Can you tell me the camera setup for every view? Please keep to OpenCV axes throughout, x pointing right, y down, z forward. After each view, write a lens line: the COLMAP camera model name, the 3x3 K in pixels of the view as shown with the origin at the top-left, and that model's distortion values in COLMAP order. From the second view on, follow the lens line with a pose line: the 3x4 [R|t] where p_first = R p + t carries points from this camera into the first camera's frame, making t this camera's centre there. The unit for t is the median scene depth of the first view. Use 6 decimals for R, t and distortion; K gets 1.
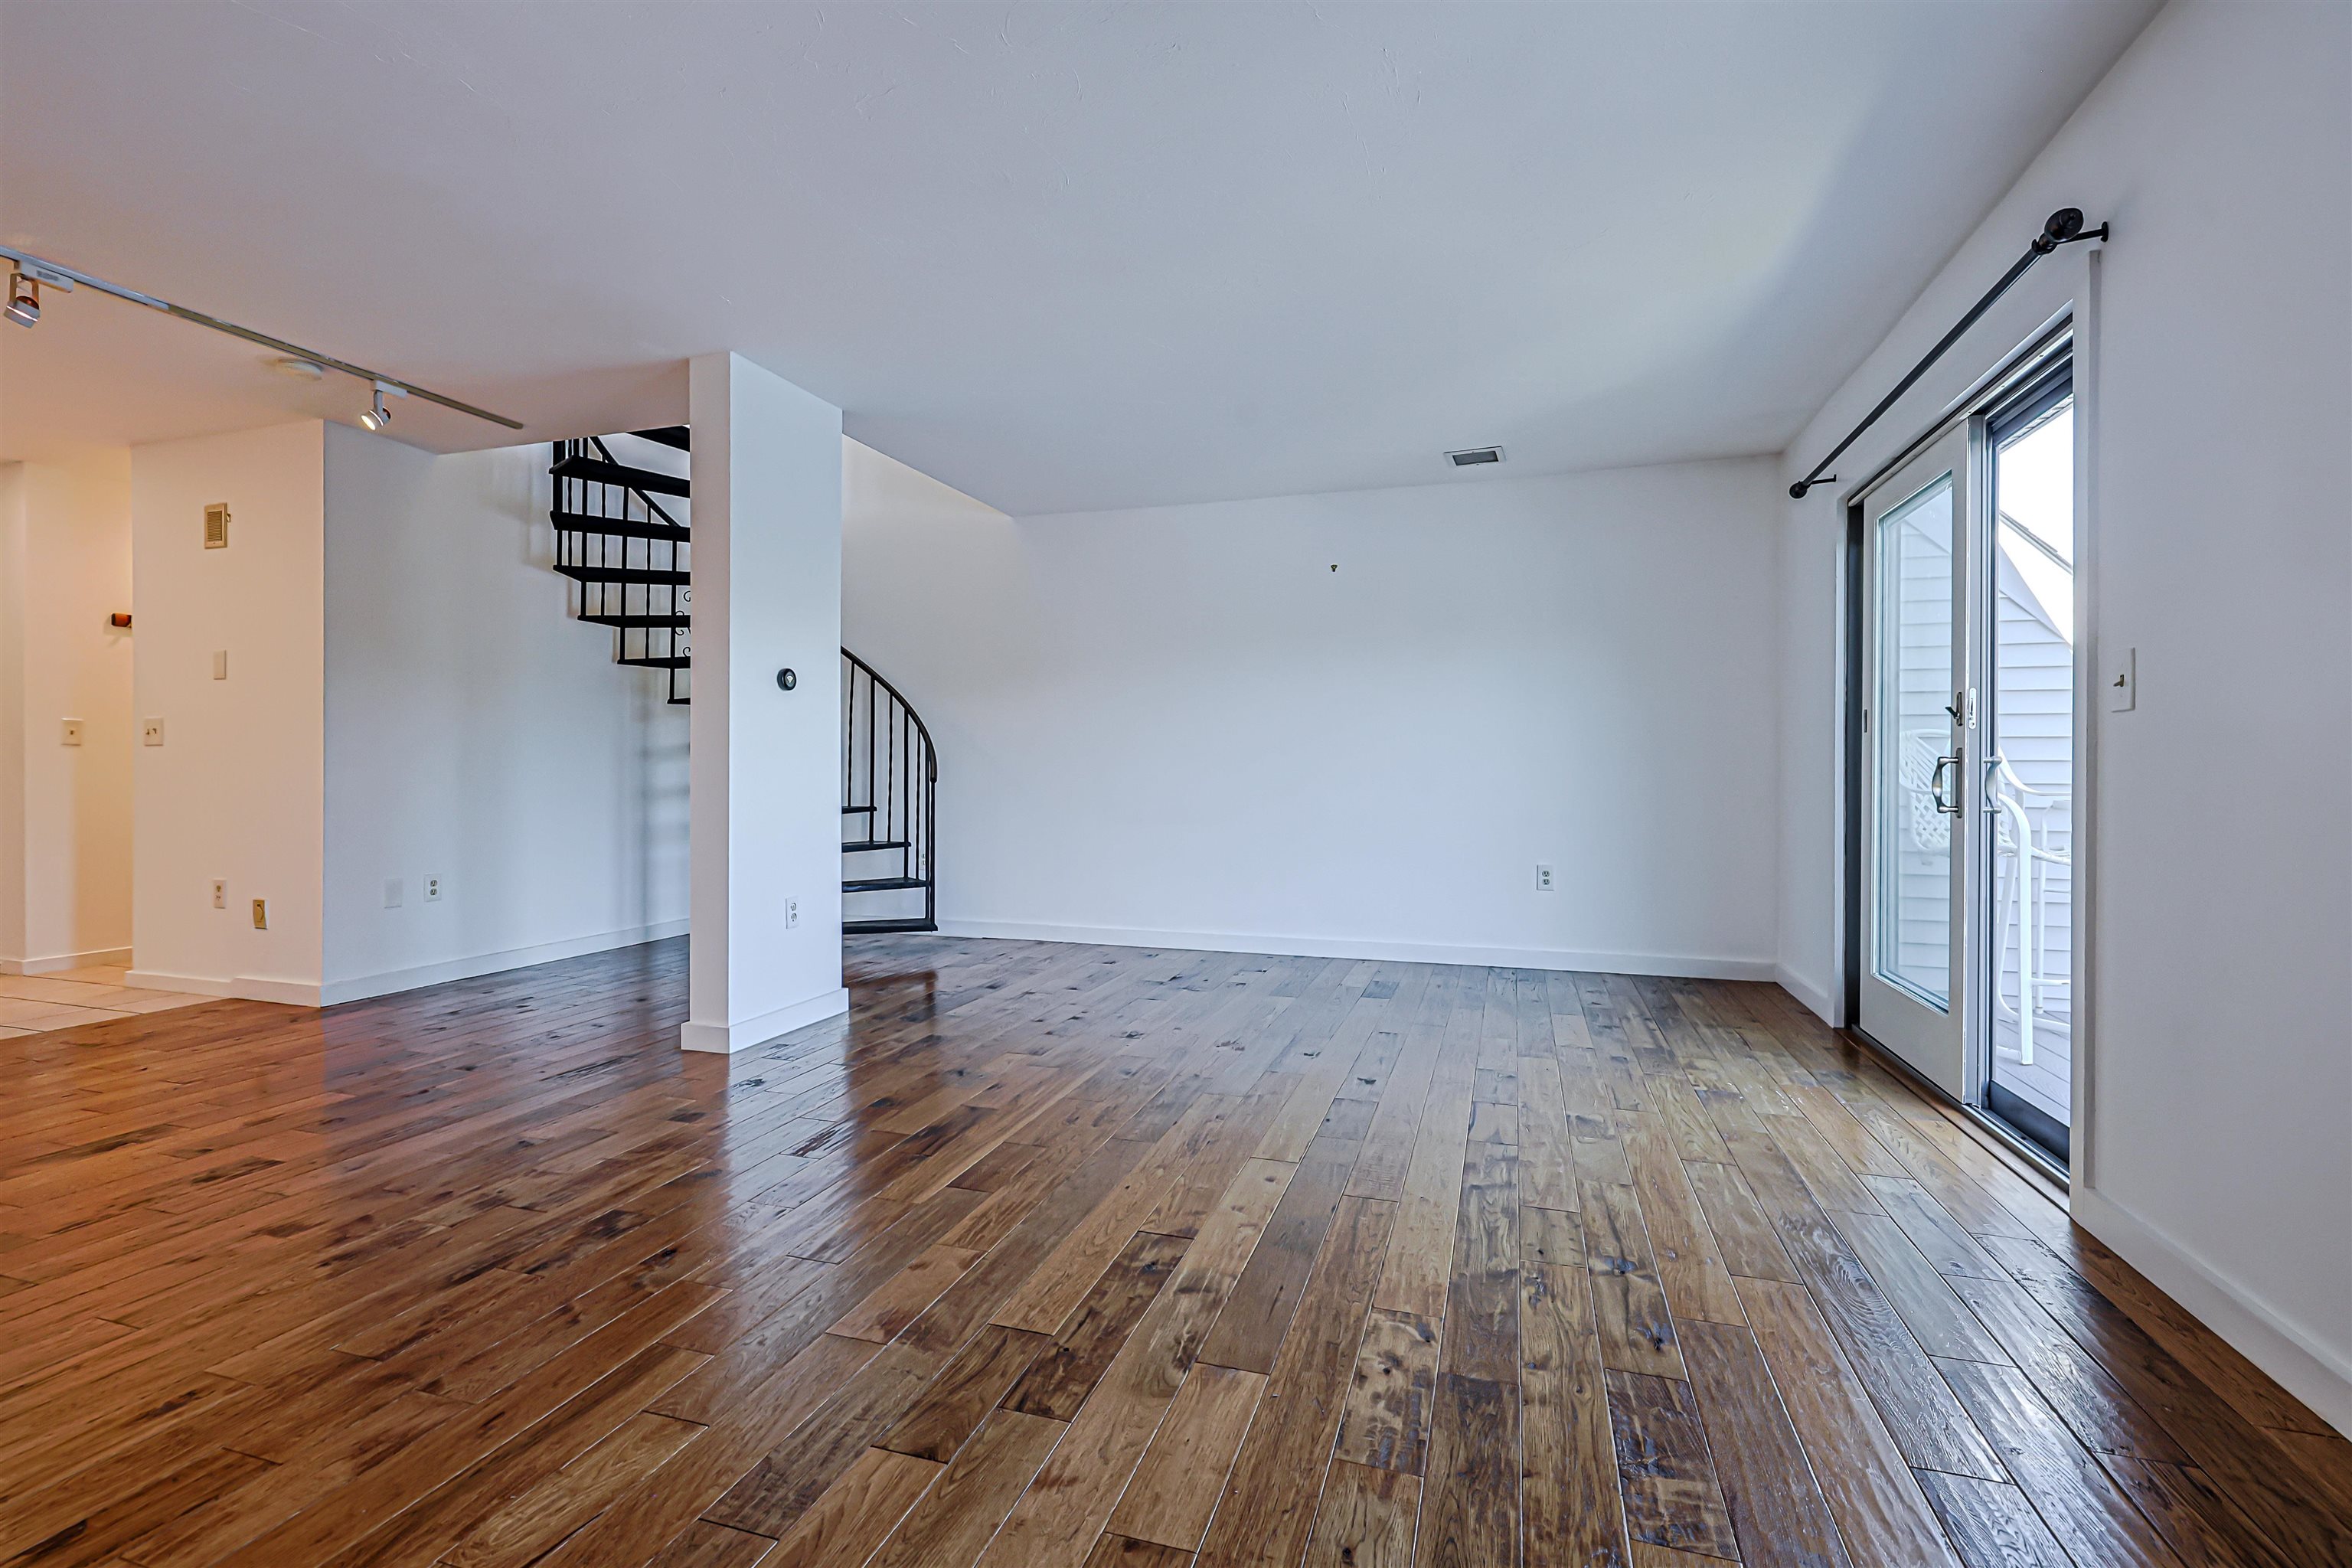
lens RADIAL K [[1052.9, 0, 1178.1], [0, 1052.9, 773.7], [0, 0, 1]] dist [-0.001007, 0.000293]
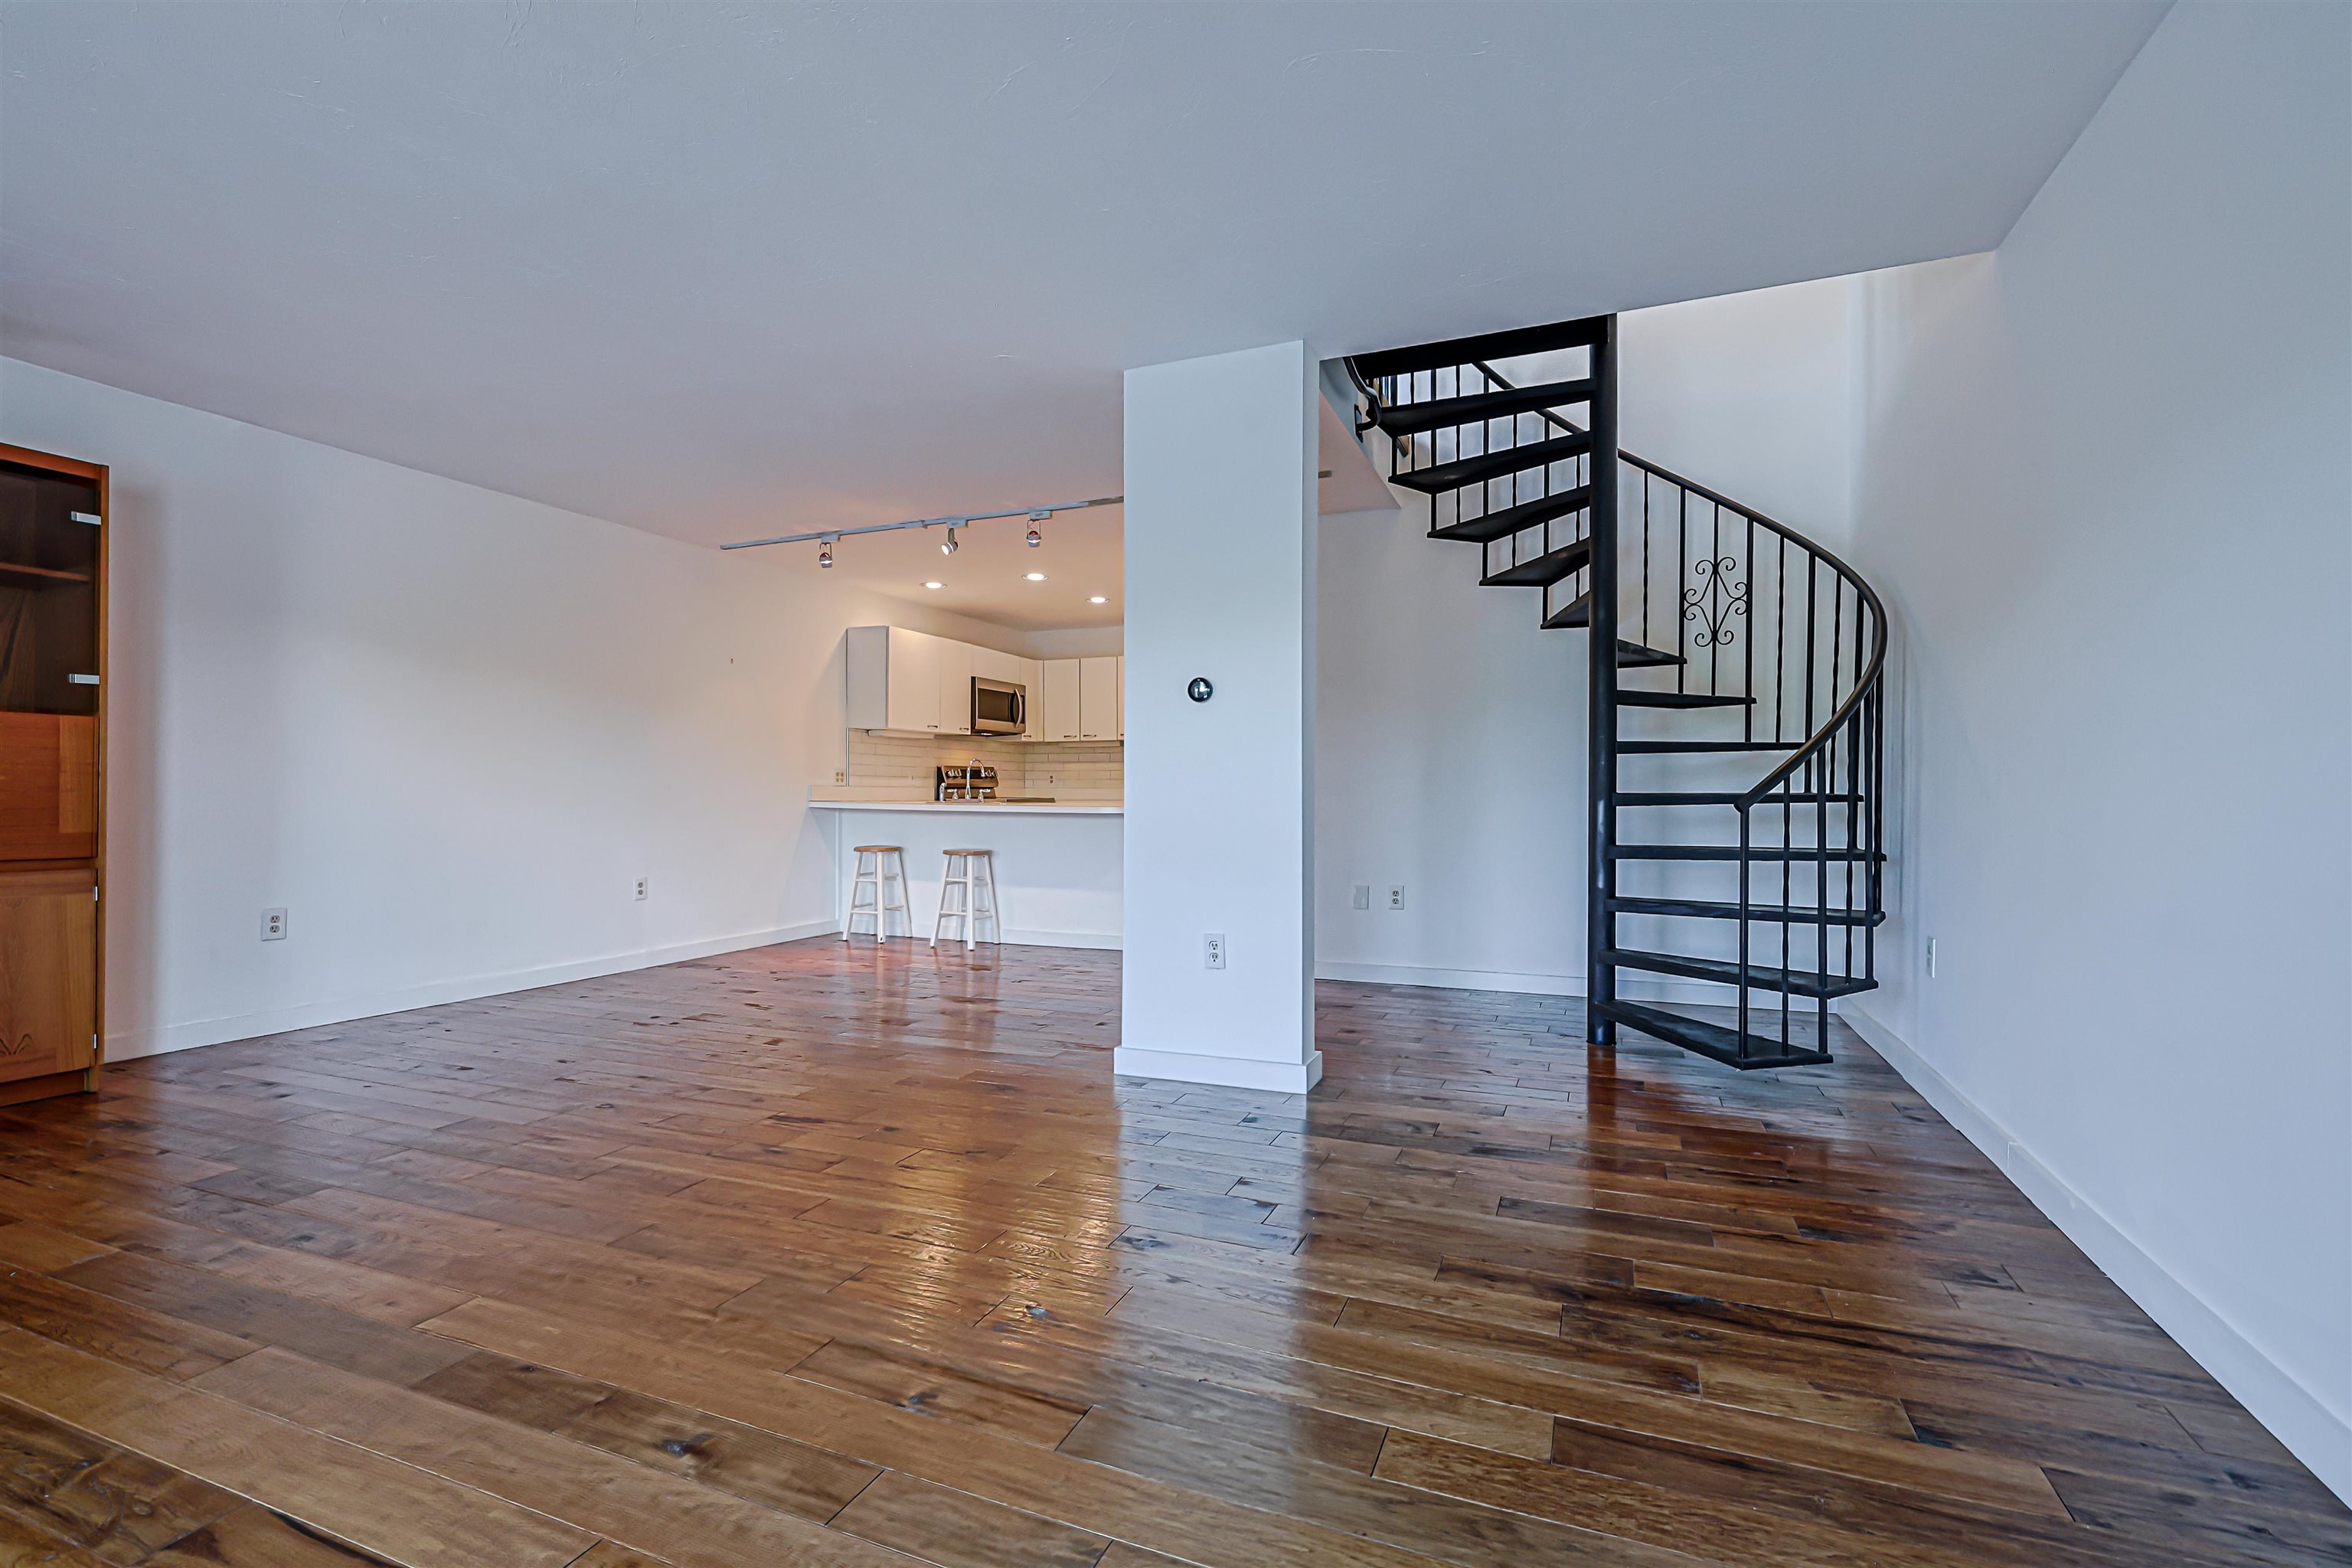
lens RADIAL K [[1062.5, 0, 1178.4], [0, 1062.5, 791.8], [0, 0, 1]] dist [0.002639, 0.000593]
pose [[-0.076237, -0.002600, -0.997086, 0.579572], [-0.004569, 0.999987, -0.002258, -0.000215], [0.997079, 0.004383, -0.076248, 1.135036]]
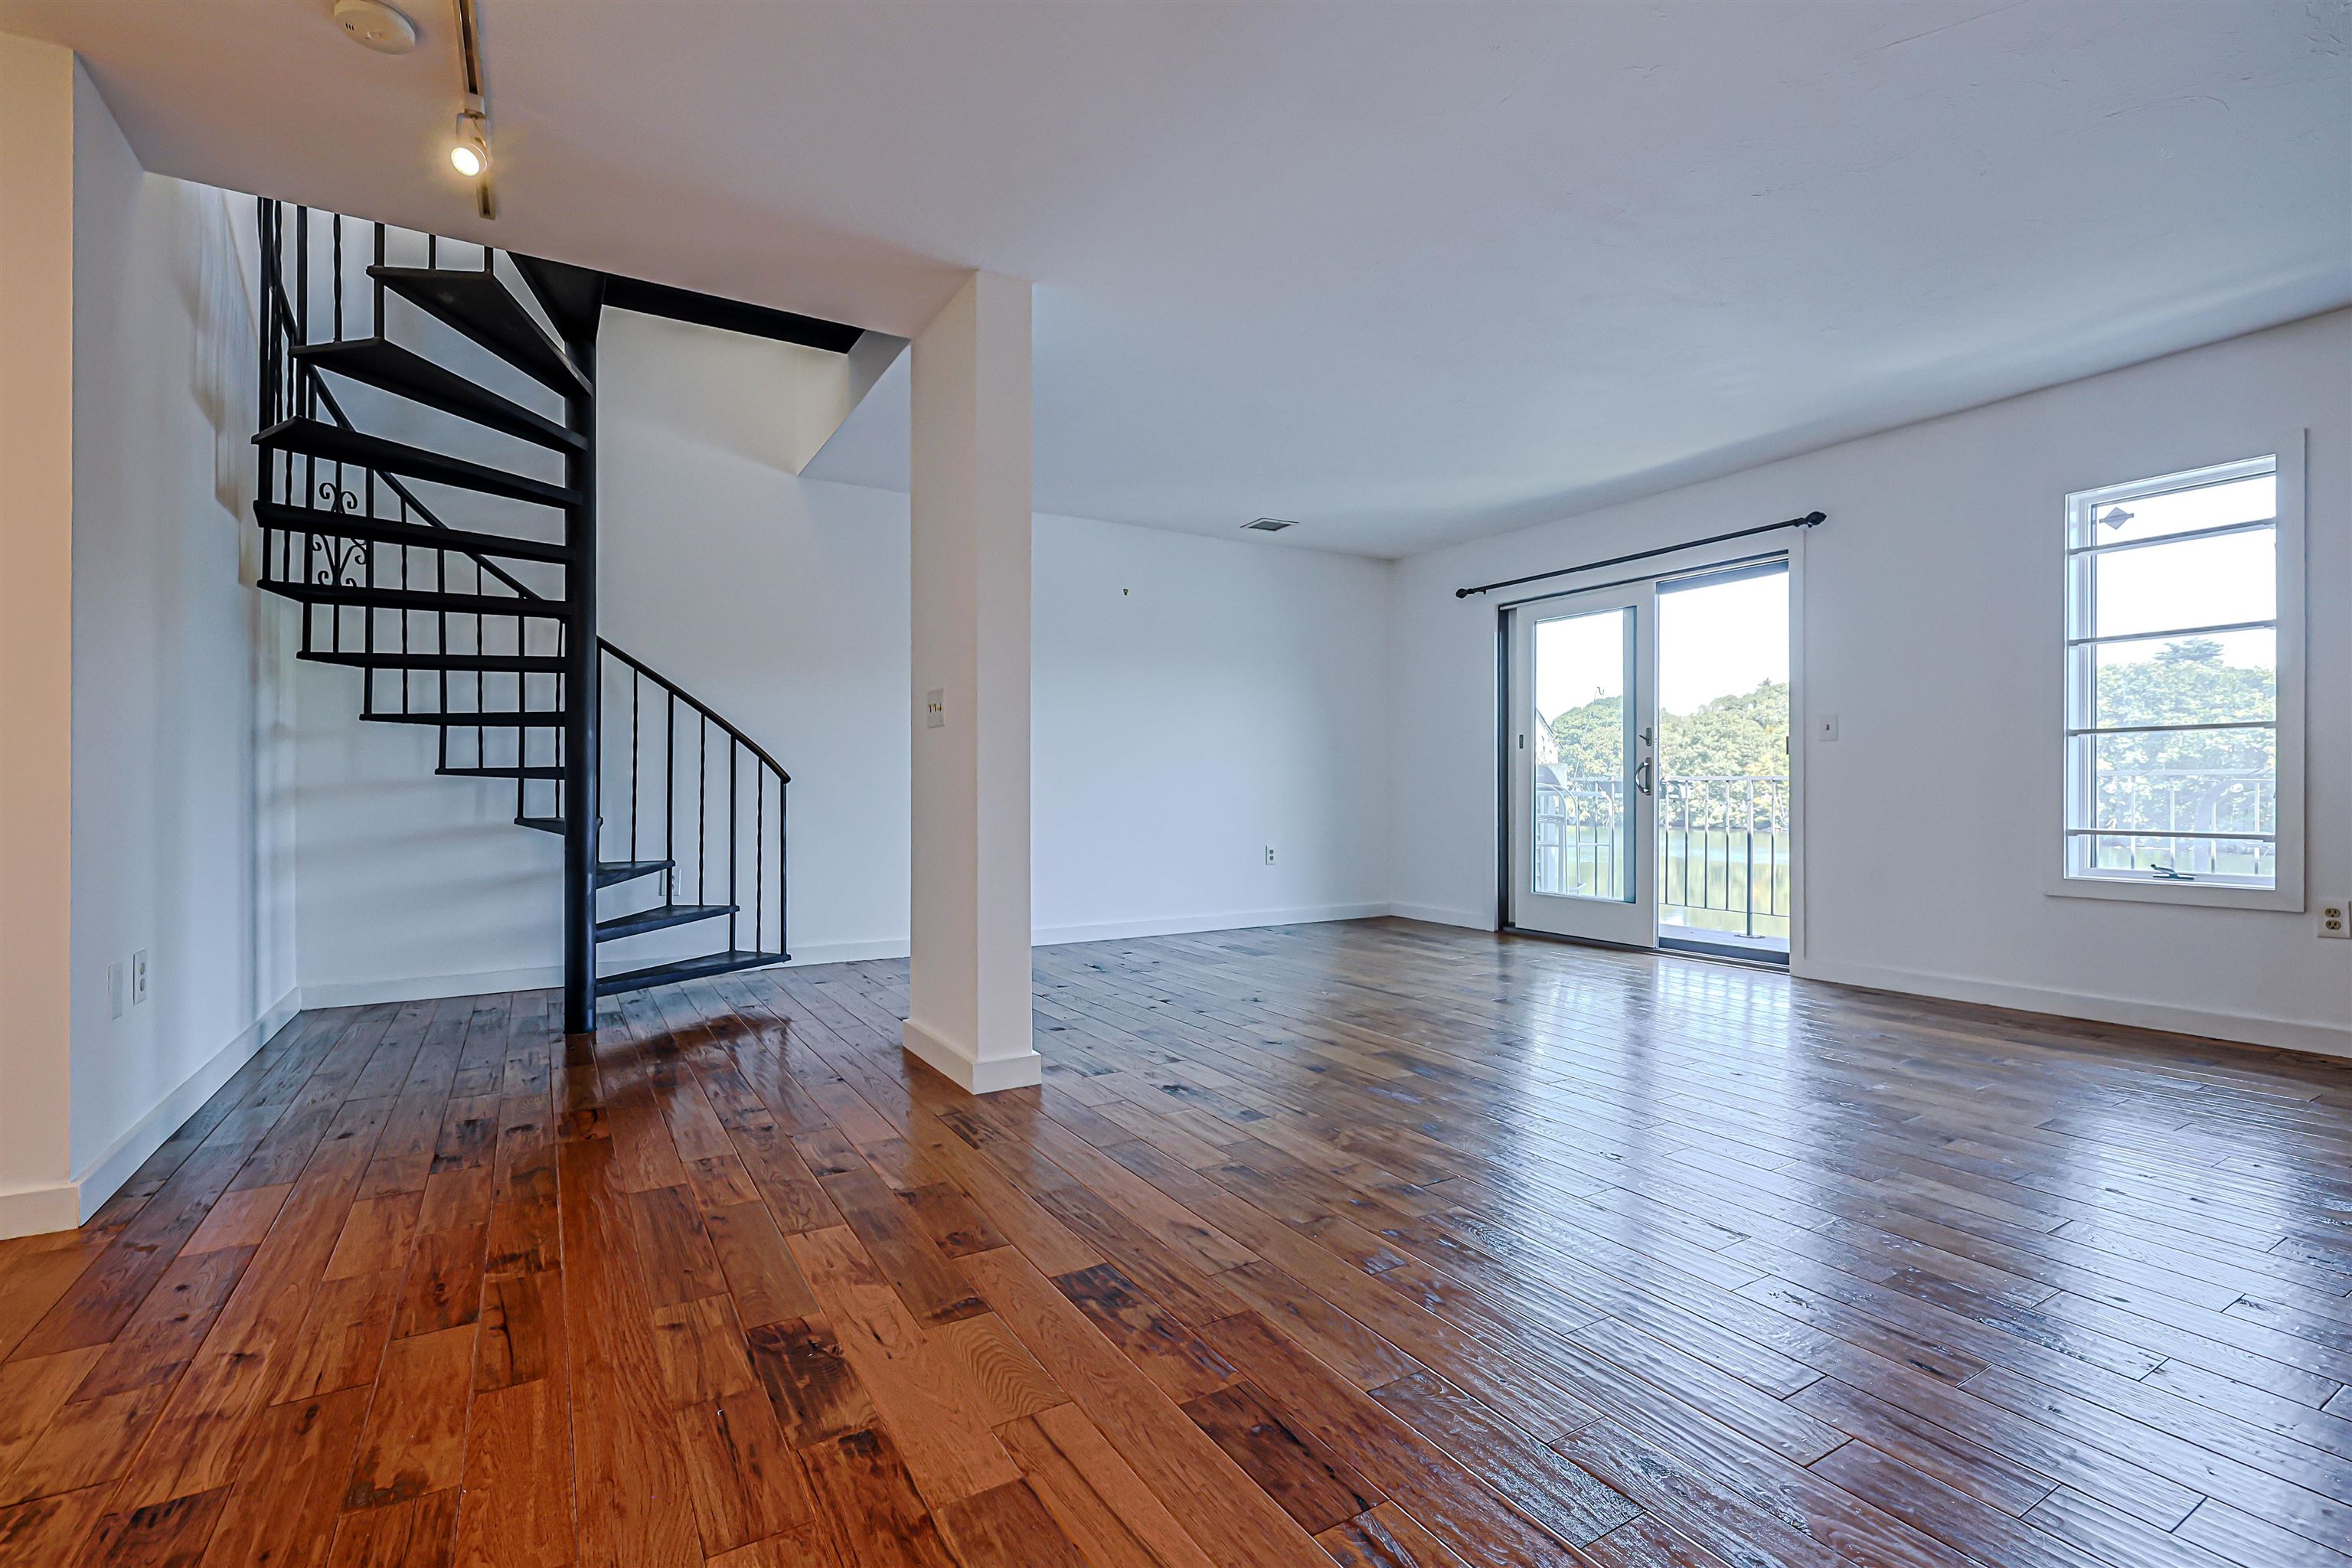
lens RADIAL K [[1062.5, 0, 1178.4], [0, 1062.5, 791.8], [0, 0, 1]] dist [0.002639, 0.000593]
pose [[0.656470, -0.007783, 0.754312, -1.006680], [0.005336, 0.999970, 0.005674, 0.018324], [-0.754333, 0.000301, 0.656492, 0.331147]]
